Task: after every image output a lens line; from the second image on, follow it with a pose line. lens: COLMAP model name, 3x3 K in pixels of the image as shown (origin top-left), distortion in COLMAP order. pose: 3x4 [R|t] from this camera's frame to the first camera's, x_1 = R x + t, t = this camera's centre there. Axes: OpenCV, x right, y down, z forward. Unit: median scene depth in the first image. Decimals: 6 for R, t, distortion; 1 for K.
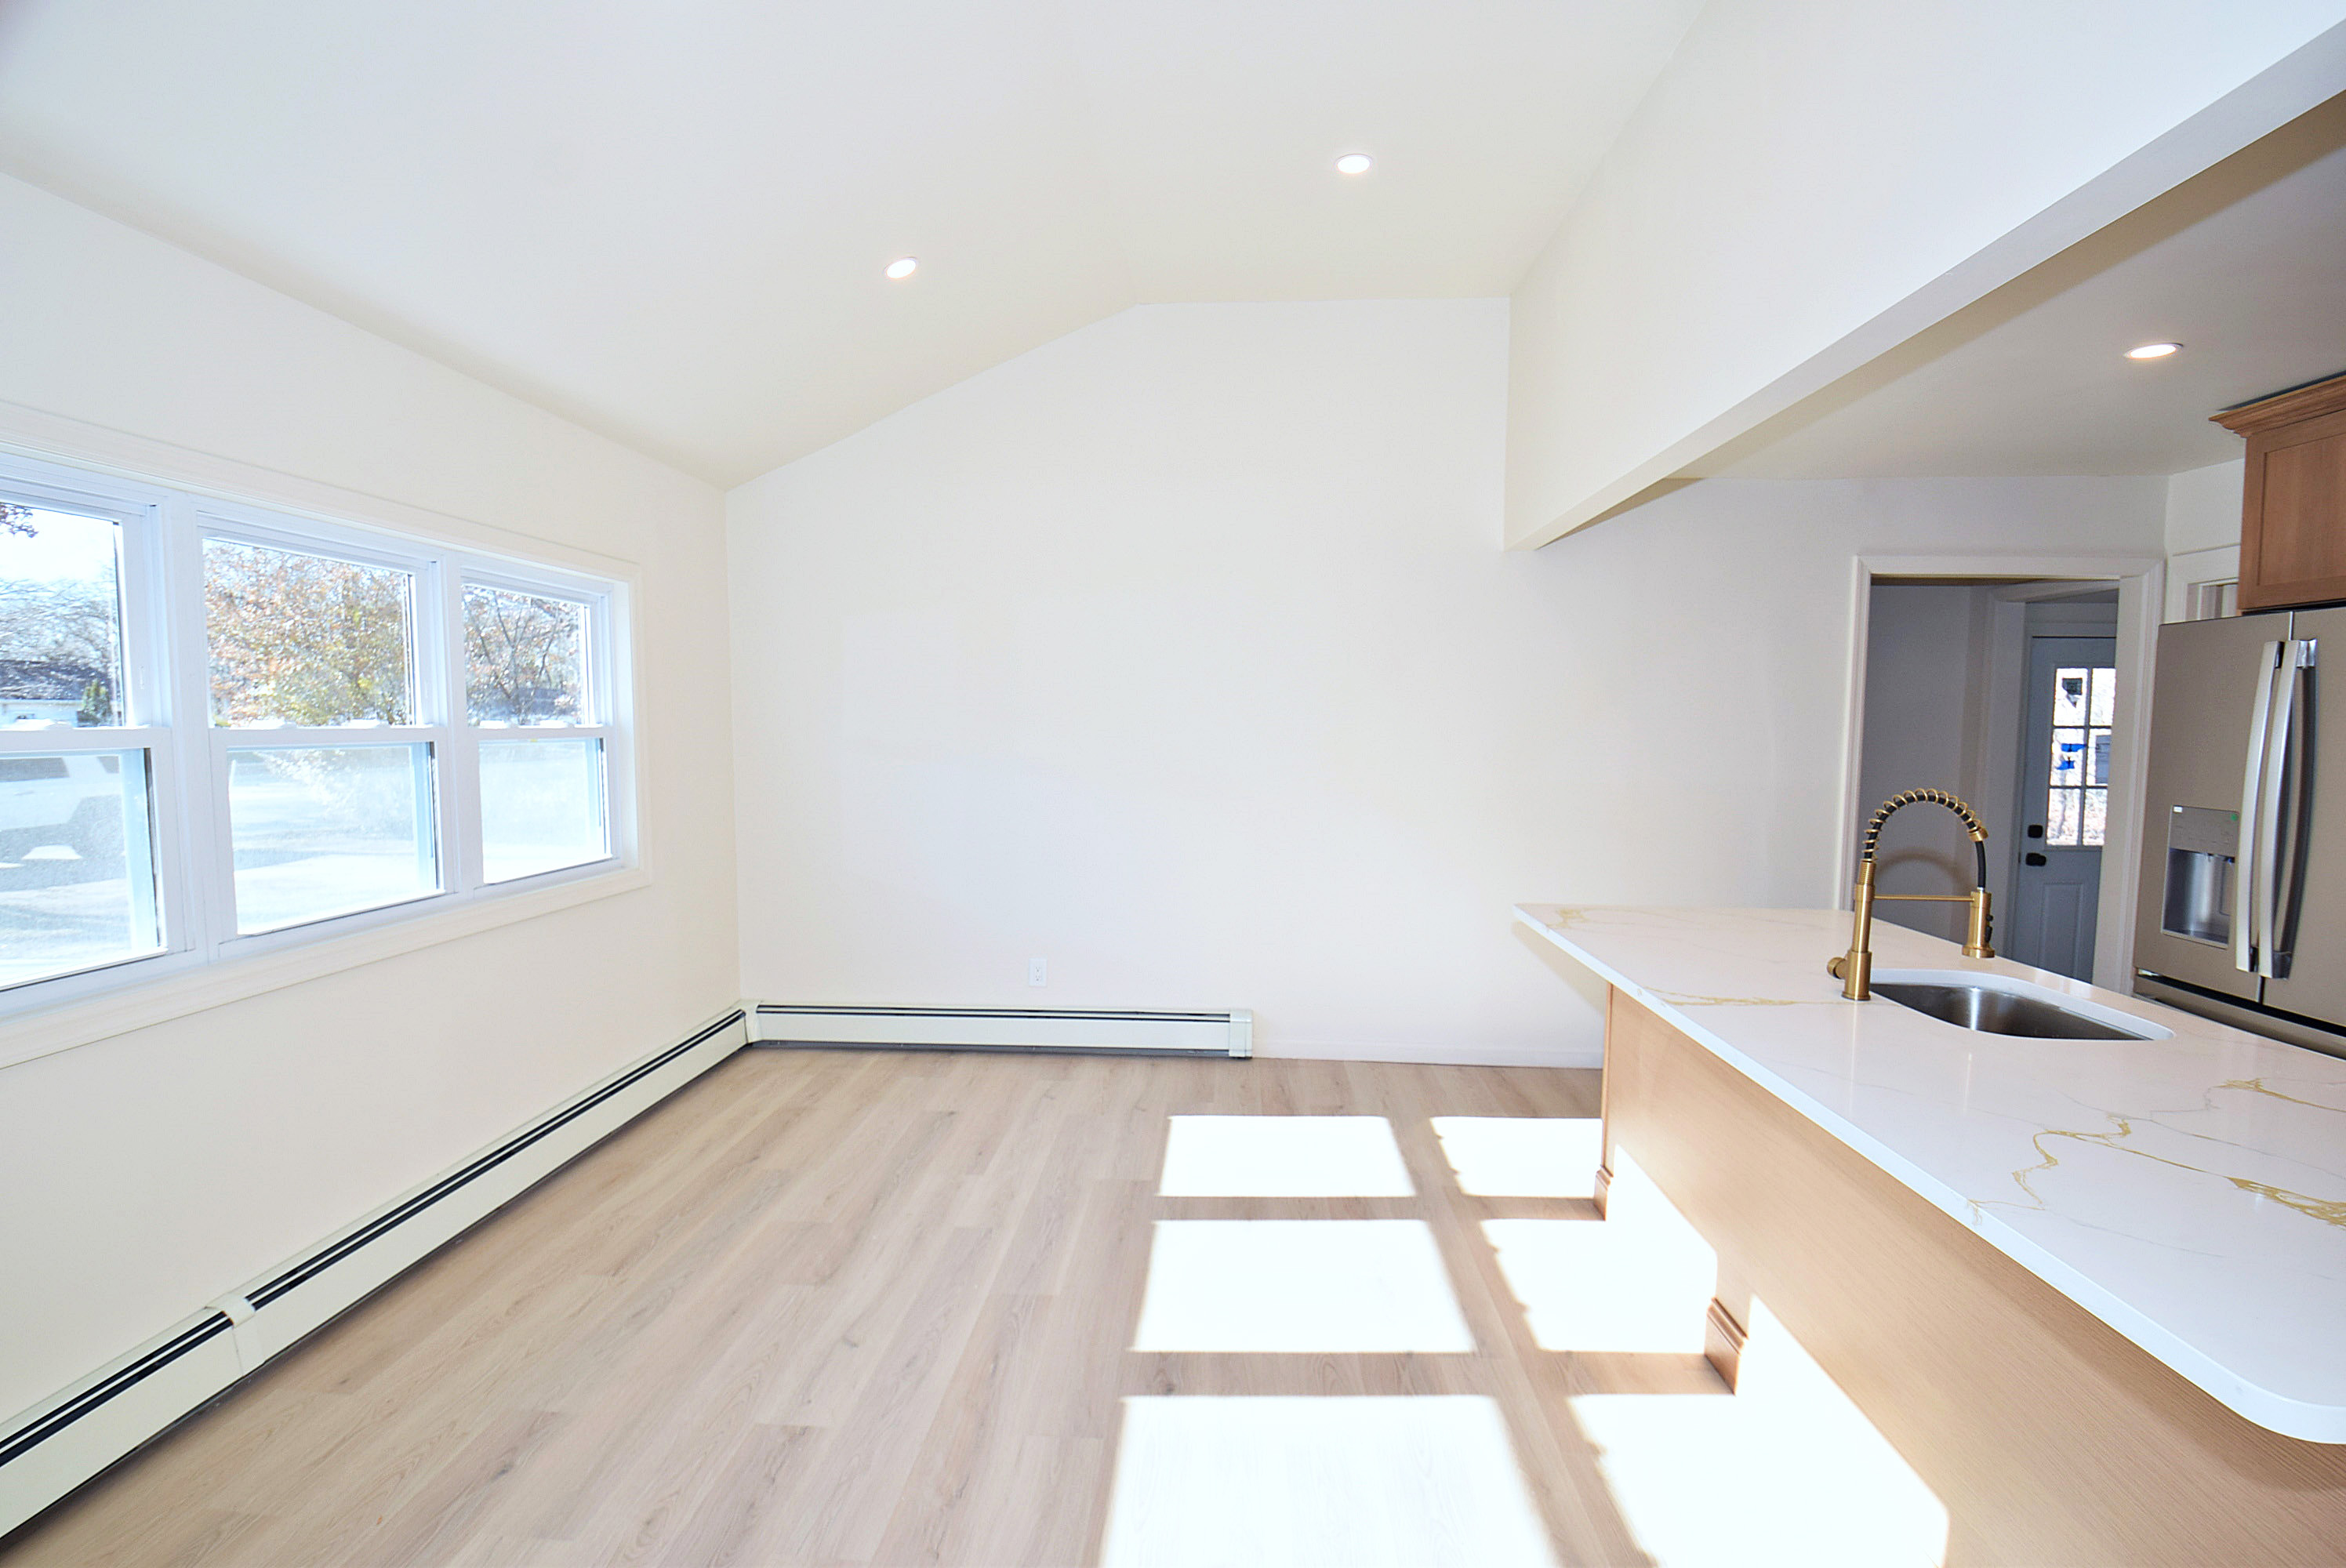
lens RADIAL K [[1041.6, 0, 1151.8], [0, 1041.6, 810.3], [0, 0, 1]] dist [-0.004320, -0.013976]
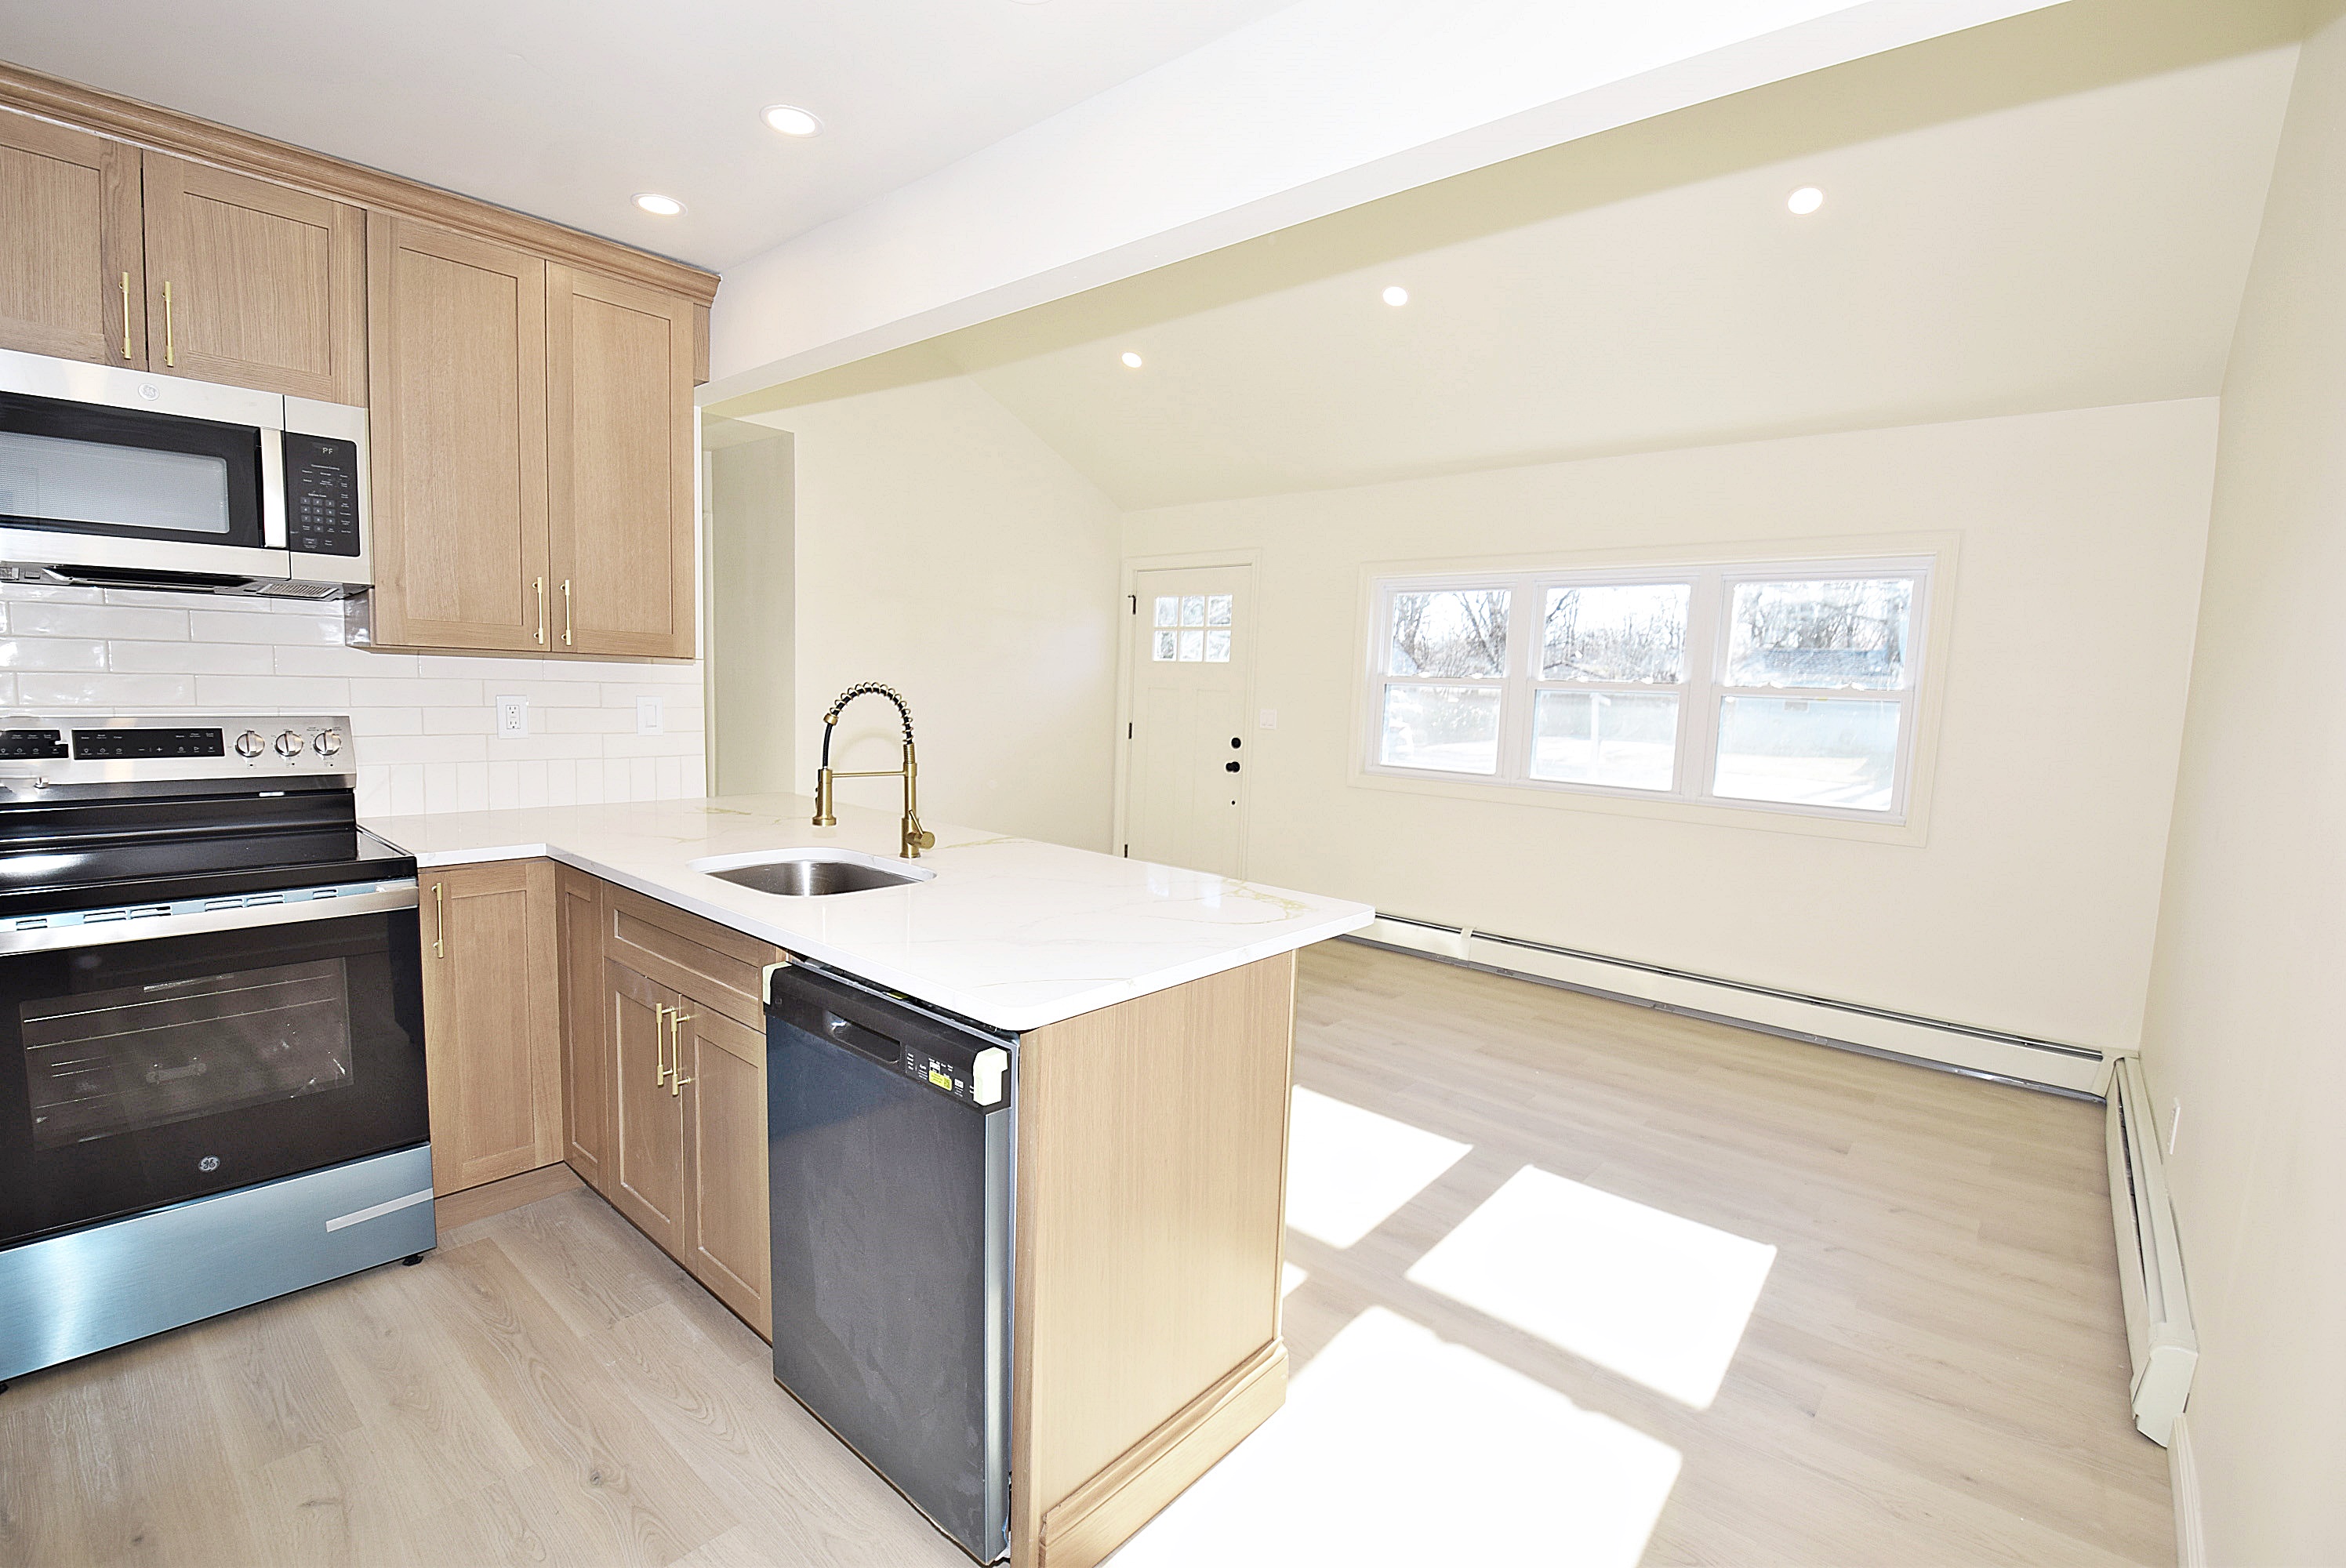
lens RADIAL K [[1041.6, 0, 1176.6], [0, 1041.6, 792.8], [0, 0, 1]] dist [-0.004320, -0.013976]
pose [[-0.602691, 0.057477, -0.795902, 0.940400], [-0.106486, 0.982689, 0.151602, -0.071054], [0.790838, 0.176121, -0.586137, 1.257406]]
